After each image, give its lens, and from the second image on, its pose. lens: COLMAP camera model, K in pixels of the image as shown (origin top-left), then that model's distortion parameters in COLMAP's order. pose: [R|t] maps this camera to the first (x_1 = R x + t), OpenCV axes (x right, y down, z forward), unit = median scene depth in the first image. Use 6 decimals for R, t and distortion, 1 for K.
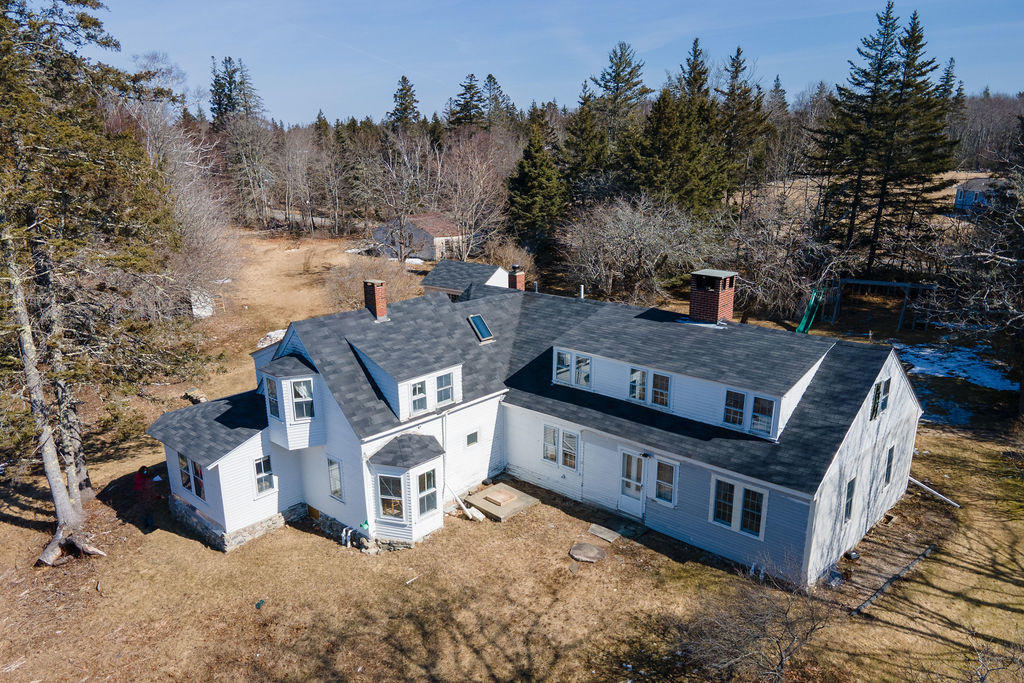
lens RADIAL K [[714.0, 0, 526.4], [0, 714.0, 372.2], [0, 0, 1]] dist [0.010095, 0.027005]
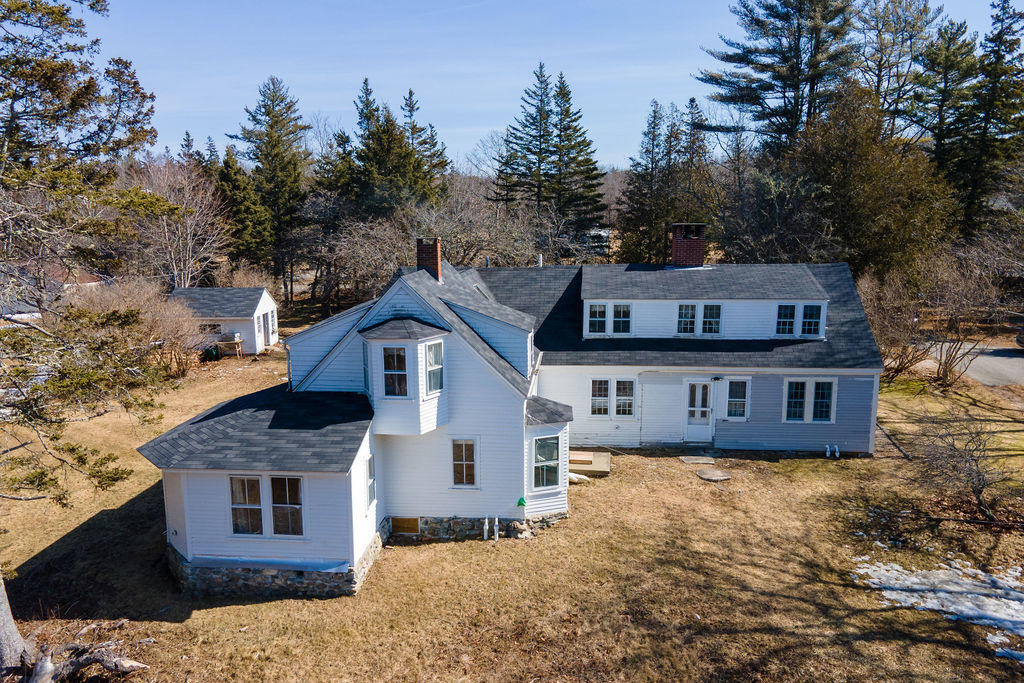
lens RADIAL K [[714.0, 0, 513.4], [0, 714.0, 340.9], [0, 0, 1]] dist [0.010095, 0.027005]
pose [[0.804157, -0.102690, 0.585480, -0.711135], [0.180497, 0.980642, -0.075913, 0.086725], [-0.566351, 0.166724, 0.807125, 0.286088]]
